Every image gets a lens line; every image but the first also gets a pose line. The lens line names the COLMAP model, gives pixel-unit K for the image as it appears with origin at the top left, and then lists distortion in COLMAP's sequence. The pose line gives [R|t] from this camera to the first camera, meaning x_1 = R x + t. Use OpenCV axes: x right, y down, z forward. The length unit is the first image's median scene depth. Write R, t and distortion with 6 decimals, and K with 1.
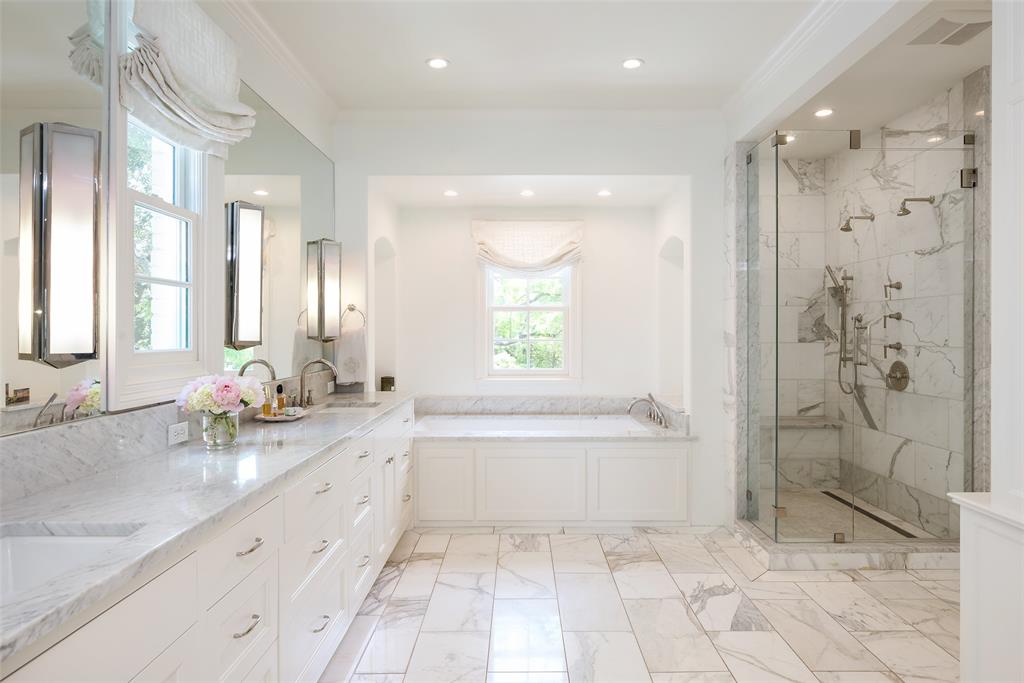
lens RADIAL K [[586.5, 0, 514.4], [0, 586.5, 335.4], [0, 0, 1]] dist [0.003395, 0.000494]
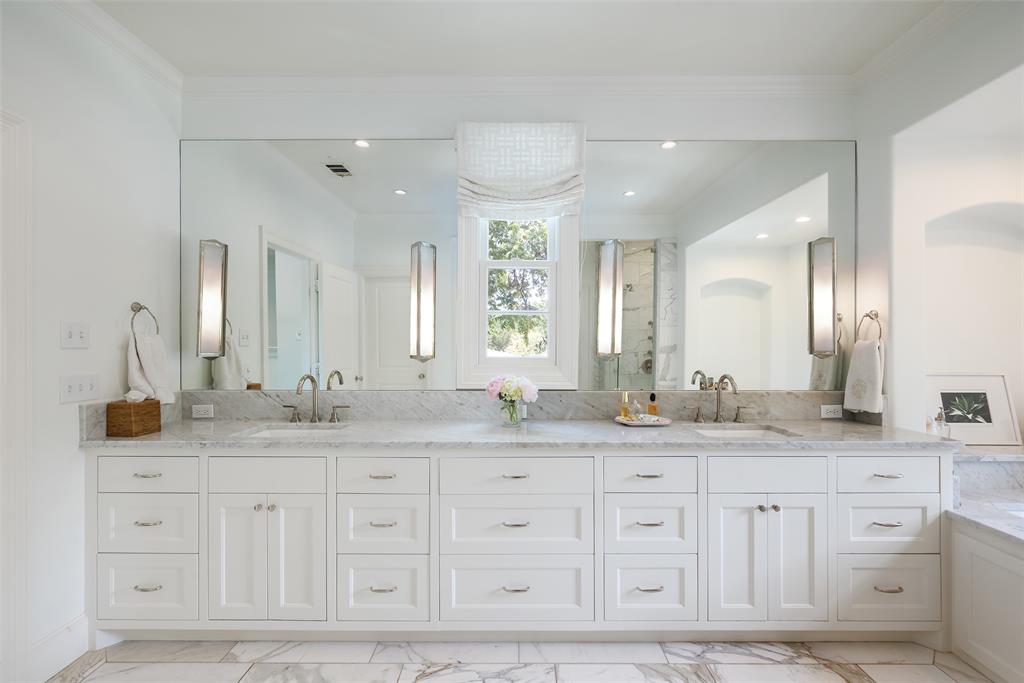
lens RADIAL K [[456.2, 0, 514.1], [0, 456.2, 337.3], [0, 0, 1]] dist [-0.004624, -0.000658]
pose [[0.003445, -0.000199, -0.999994, 0.409265], [-0.006200, 0.999981, -0.000220, -0.018373], [0.999975, 0.006201, 0.003444, 0.659228]]
